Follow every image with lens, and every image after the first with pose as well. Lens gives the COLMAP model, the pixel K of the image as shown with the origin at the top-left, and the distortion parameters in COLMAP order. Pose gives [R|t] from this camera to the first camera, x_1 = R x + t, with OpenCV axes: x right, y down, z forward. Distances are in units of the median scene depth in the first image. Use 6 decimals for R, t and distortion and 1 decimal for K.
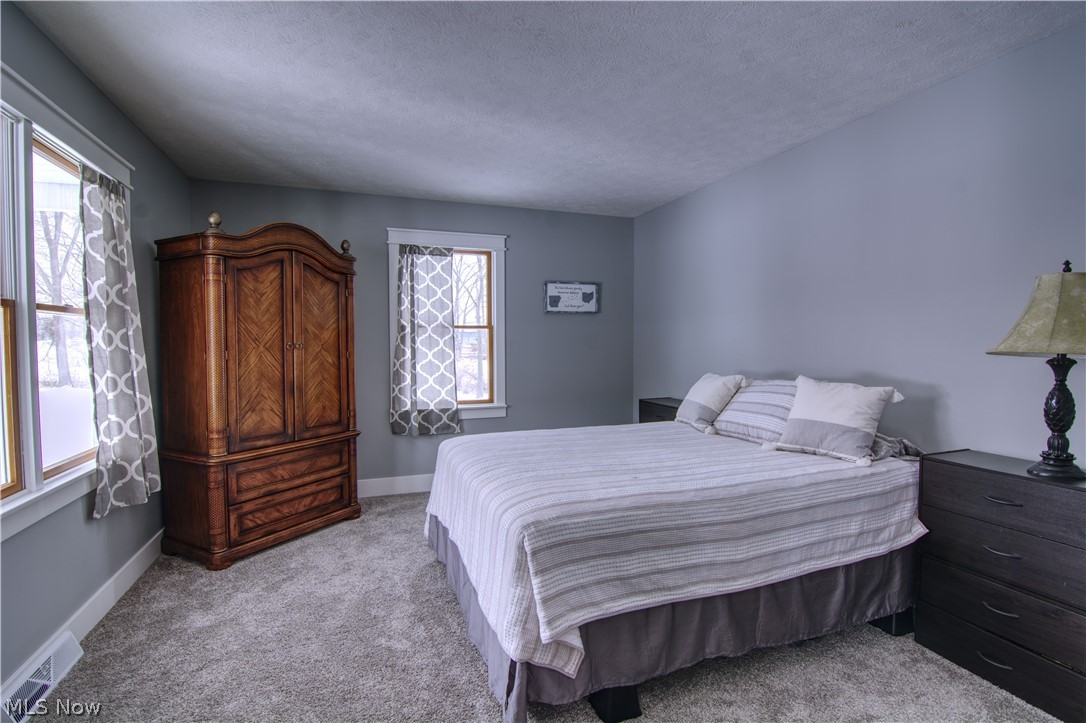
lens RADIAL K [[501.4, 0, 543.0], [0, 501.4, 361.5], [0, 0, 1]] dist [0.001326, -0.009532]
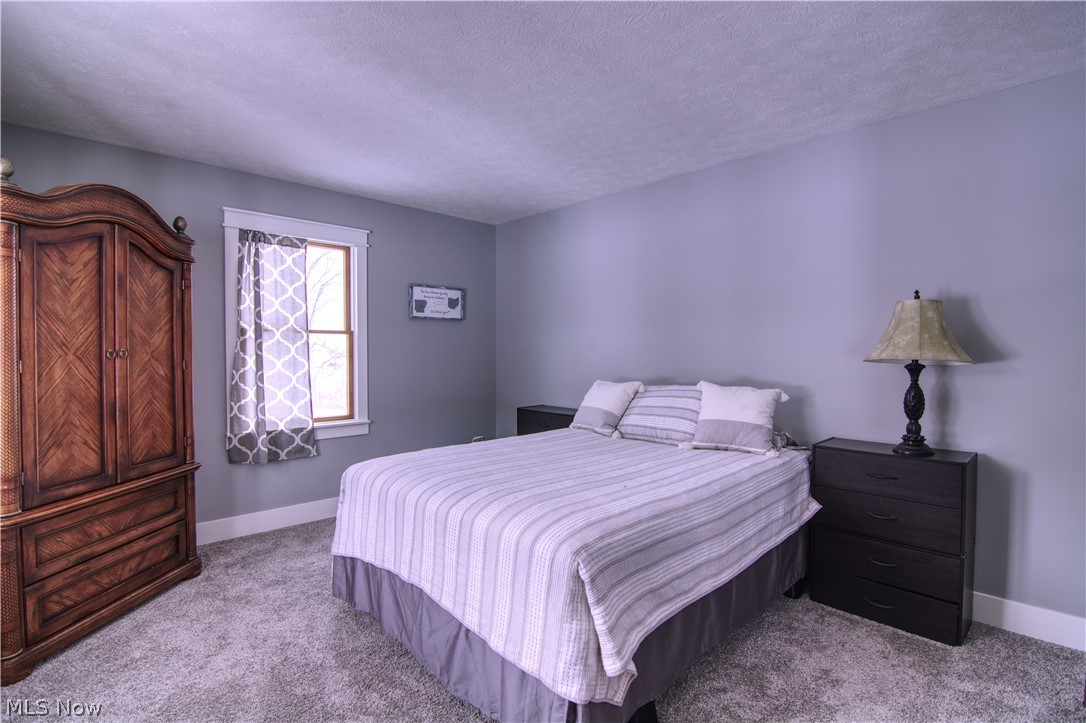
lens RADIAL K [[504.3, 0, 543.0], [0, 504.3, 361.5], [0, 0, 1]] dist [-0.002273, -0.008953]
pose [[0.920384, -0.004069, 0.390996, -0.218151], [0.010610, 0.999838, -0.014570, -0.002057], [-0.390873, 0.017559, 0.920277, 0.086496]]
